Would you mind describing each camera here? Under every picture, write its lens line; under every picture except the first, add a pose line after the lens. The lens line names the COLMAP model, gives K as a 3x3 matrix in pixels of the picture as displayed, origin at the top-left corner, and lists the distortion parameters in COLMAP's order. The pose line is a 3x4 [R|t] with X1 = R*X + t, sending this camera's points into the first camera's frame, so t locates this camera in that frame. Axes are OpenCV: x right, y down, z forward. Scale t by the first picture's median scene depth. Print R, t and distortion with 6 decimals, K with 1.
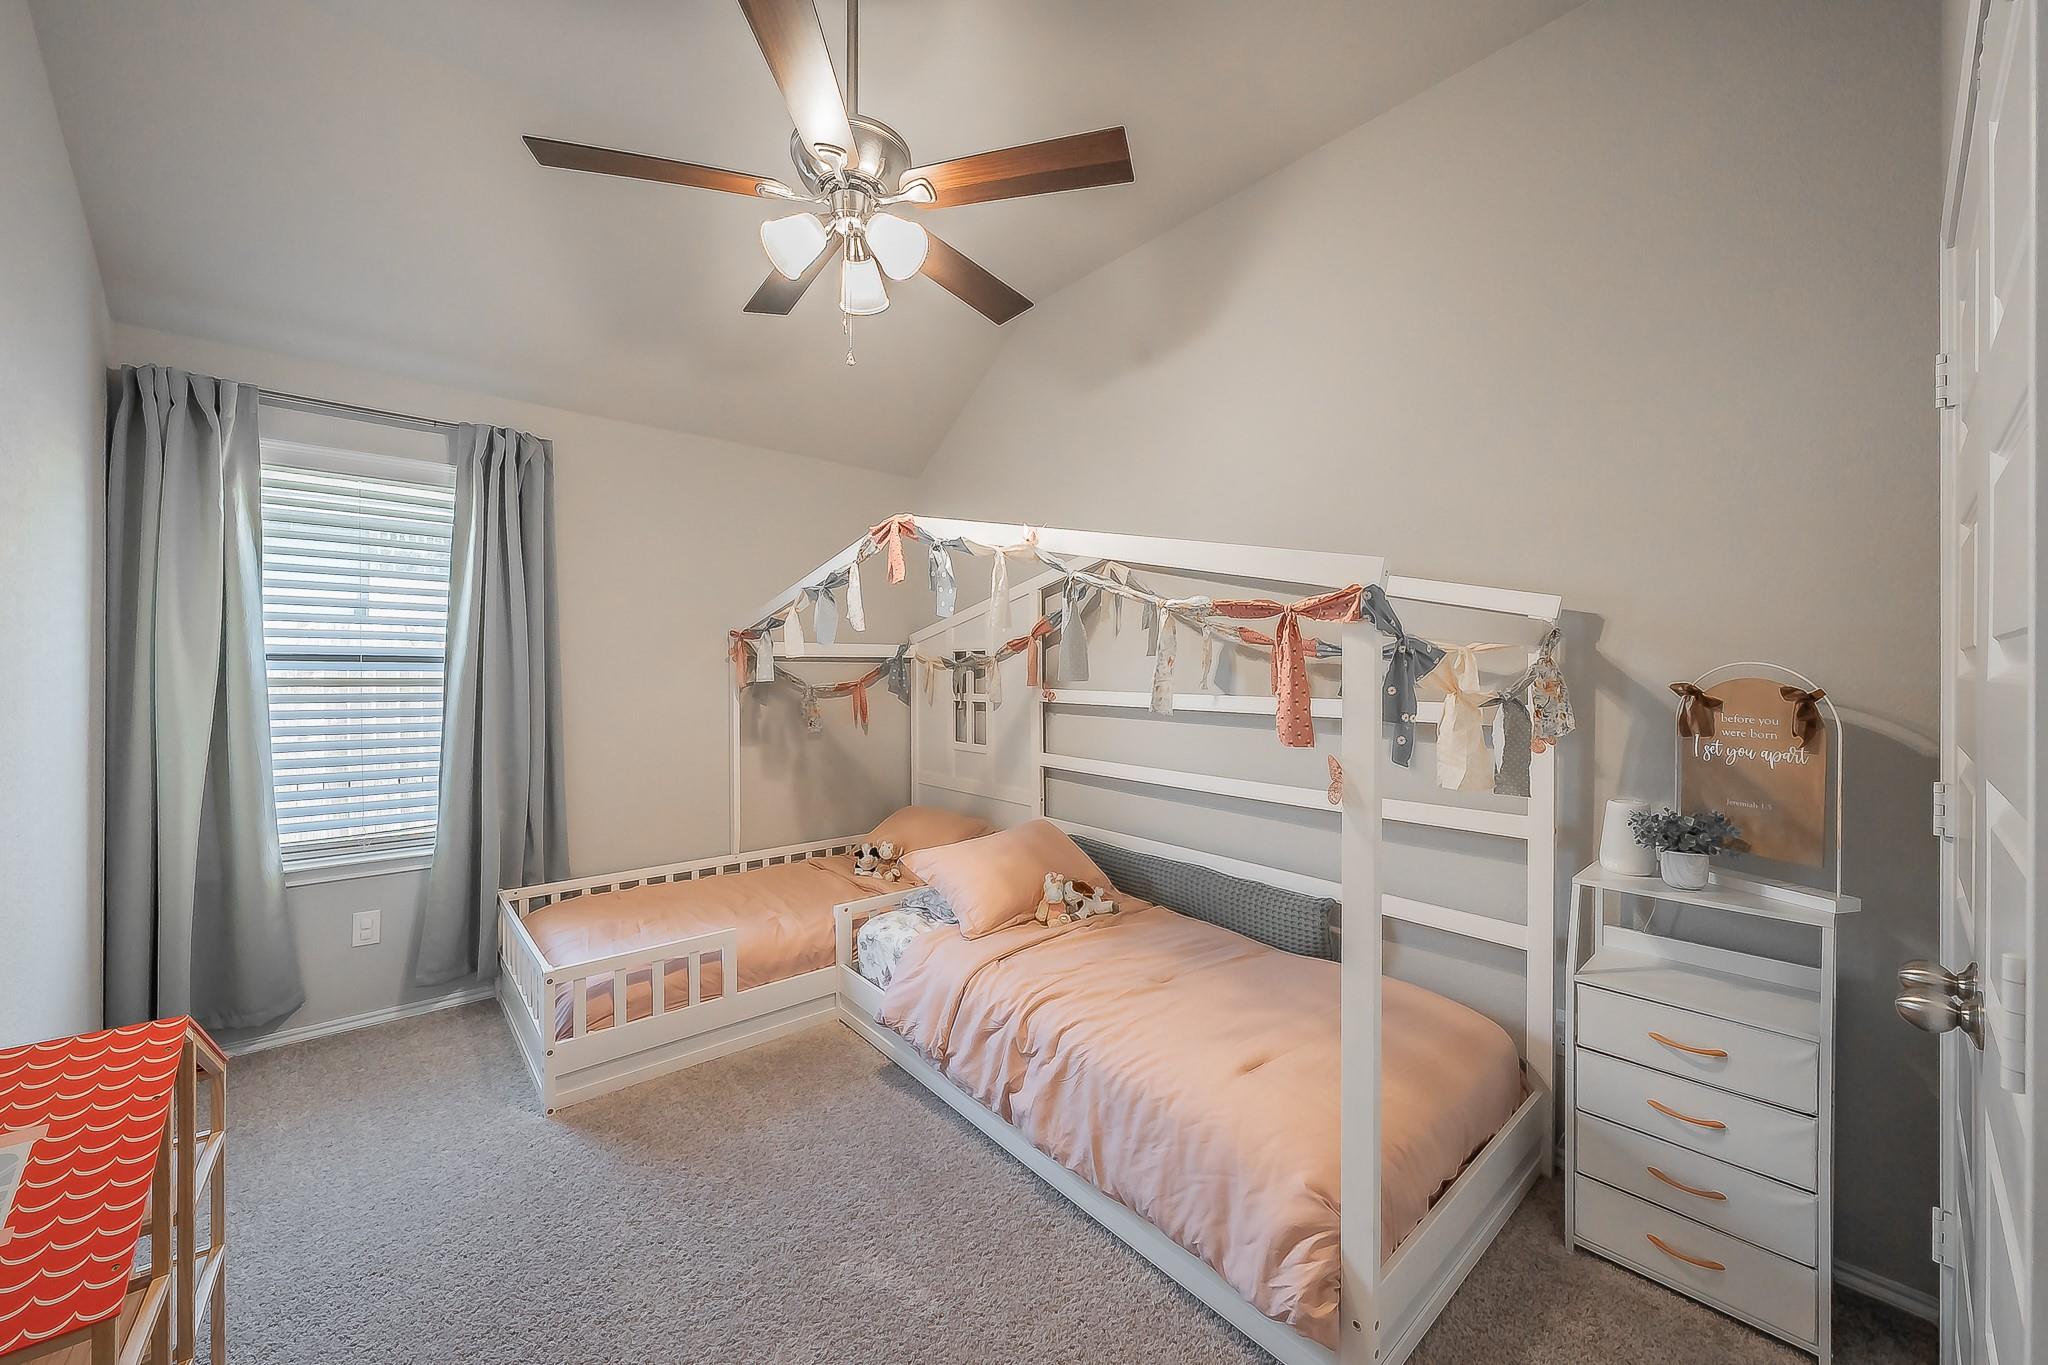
lens RADIAL K [[765.3, 0, 1026.8], [0, 765.3, 673.9], [0, 0, 1]] dist [0.000435, 0.000022]
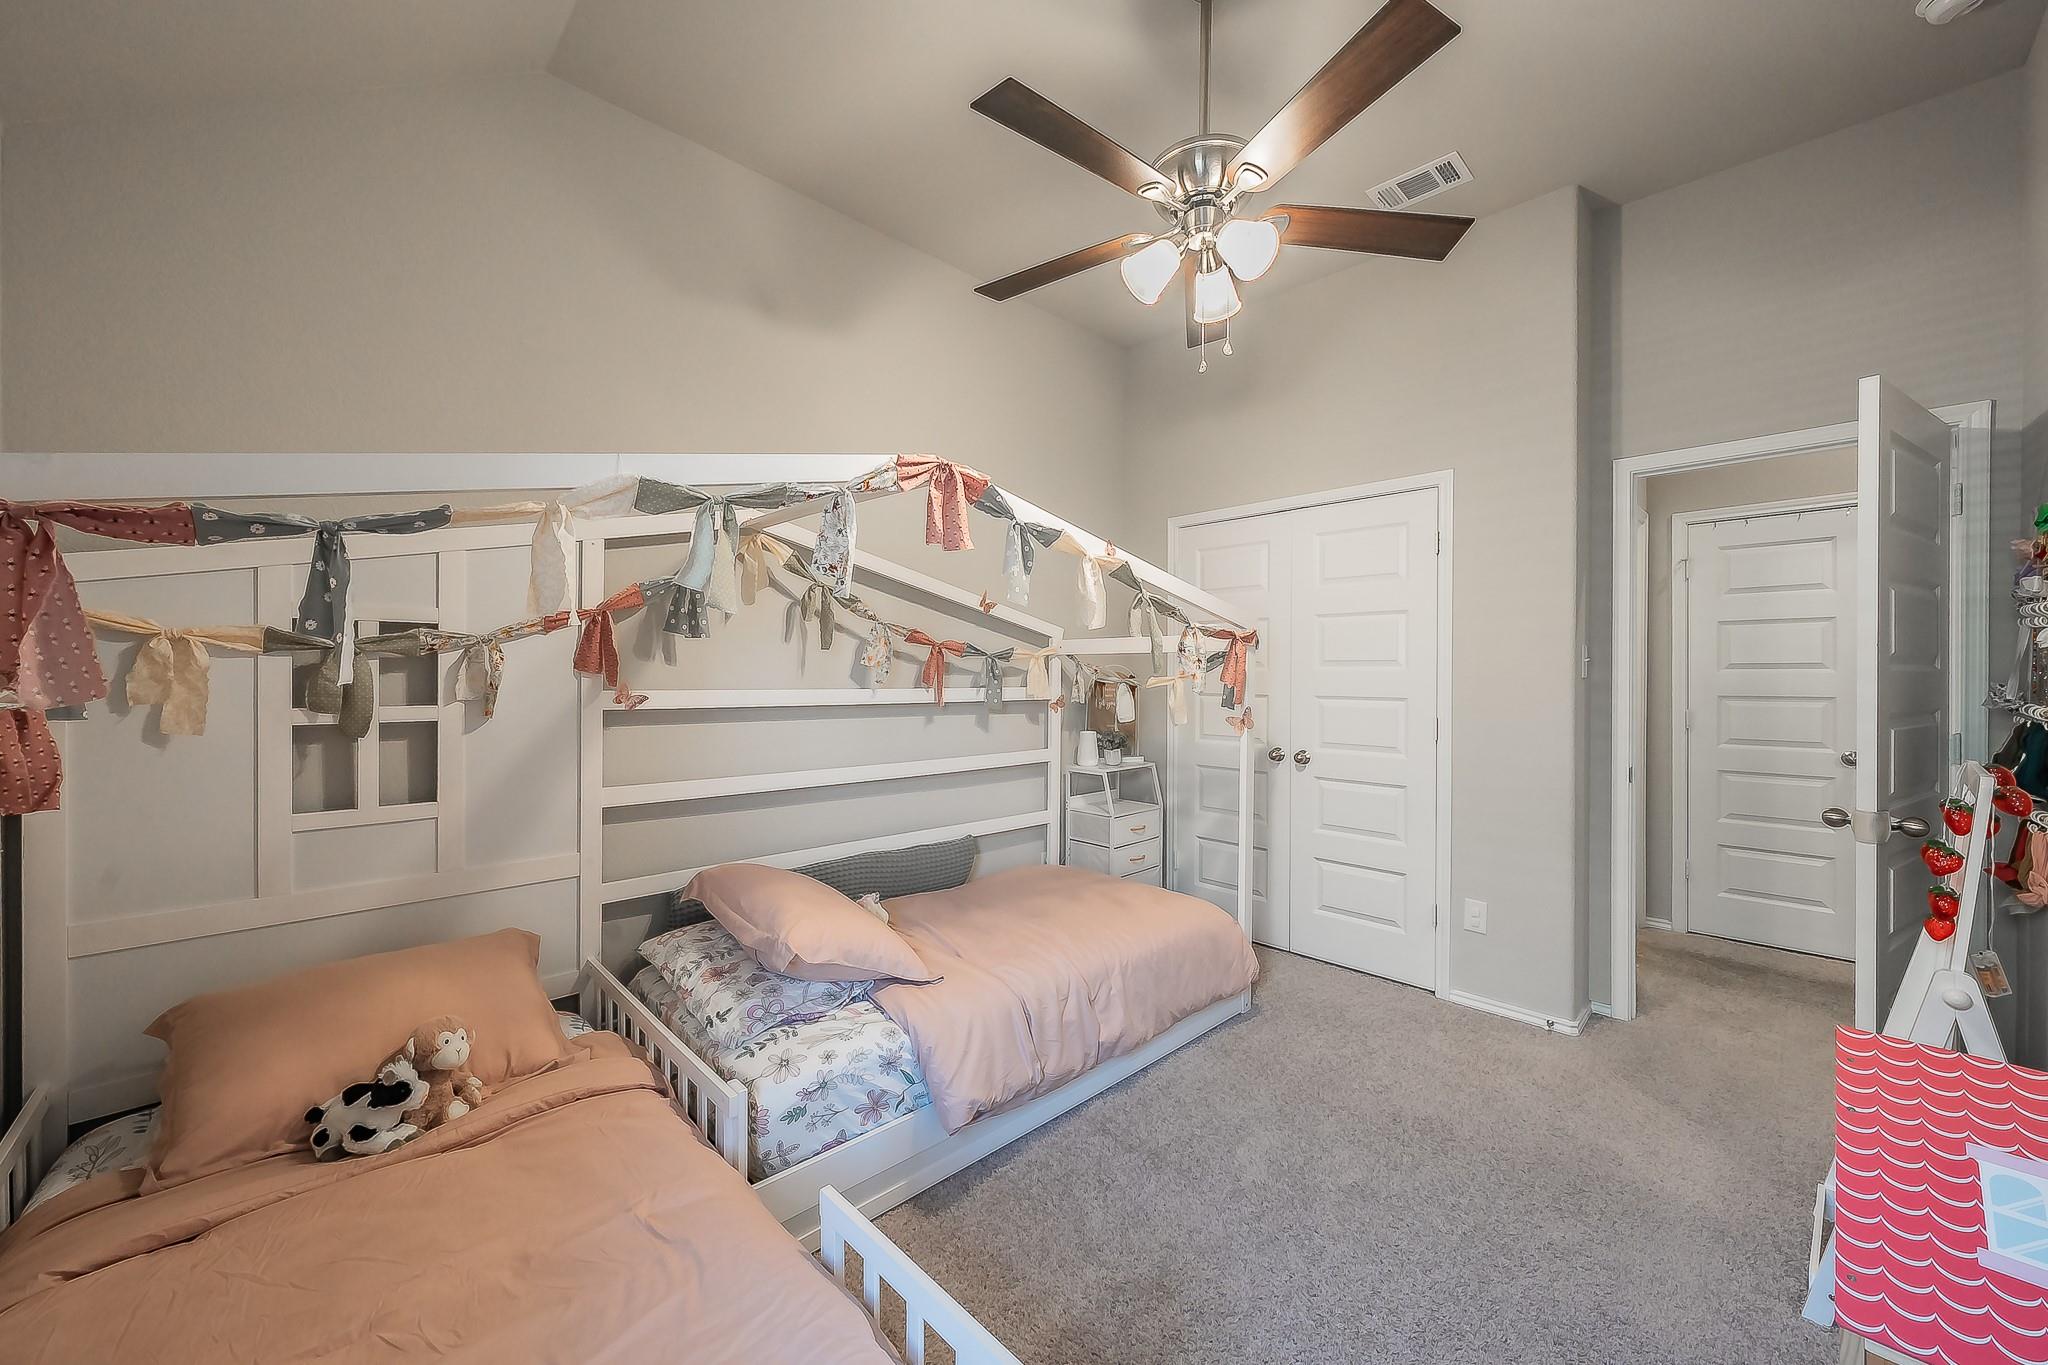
lens RADIAL K [[748.1, 0, 1018.6], [0, 748.1, 679.9], [0, 0, 1]] dist [-0.000108, -0.000016]
pose [[-0.042411, -0.007089, 0.999075, -0.713506], [0.001488, 0.999973, 0.007158, 0.007860], [-0.999099, 0.001790, -0.042399, 0.748454]]
